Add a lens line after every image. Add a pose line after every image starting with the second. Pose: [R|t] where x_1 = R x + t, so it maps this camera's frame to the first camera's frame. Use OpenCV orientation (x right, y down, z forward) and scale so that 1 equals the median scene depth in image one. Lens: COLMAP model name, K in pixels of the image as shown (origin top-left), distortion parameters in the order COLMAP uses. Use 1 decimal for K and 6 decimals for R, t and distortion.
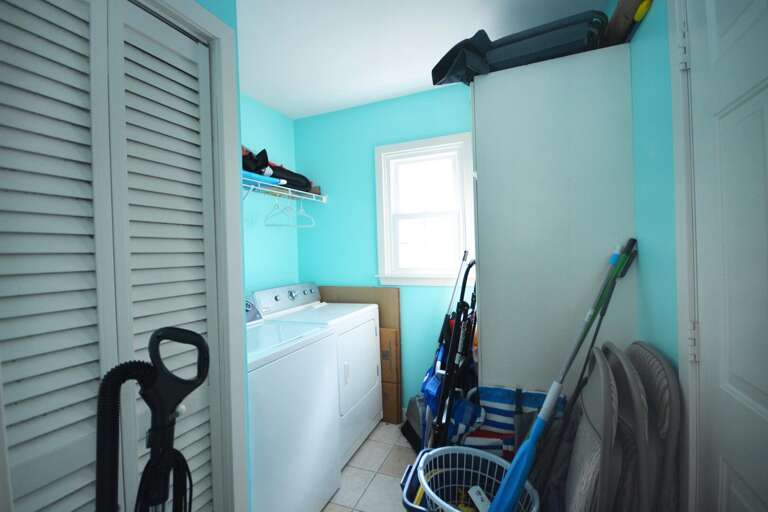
lens RADIAL K [[334.1, 0, 383.7], [0, 334.1, 254.3], [0, 0, 1]] dist [0.000918, 0.000032]
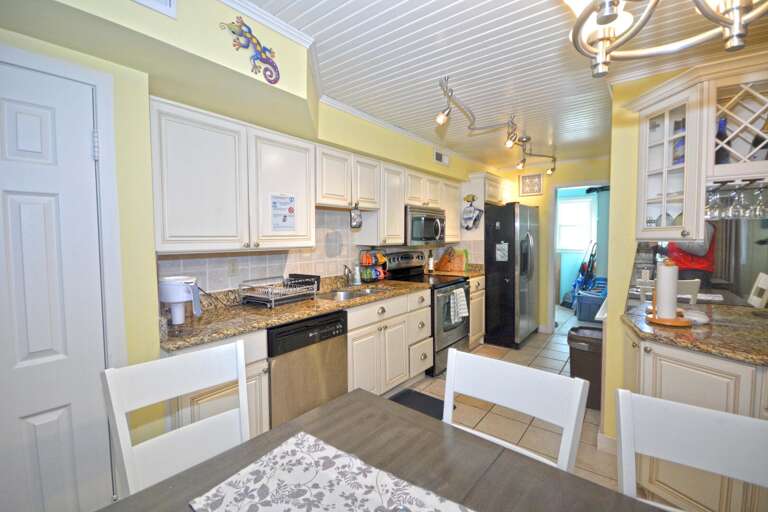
lens RADIAL K [[334.1, 0, 384.6], [0, 334.1, 253.8], [0, 0, 1]] dist [0.000918, 0.000032]
pose [[0.966103, 0.036776, -0.255523, -0.713075], [-0.024204, 0.998345, 0.052171, 0.000803], [0.257019, -0.044218, 0.965394, -2.170206]]
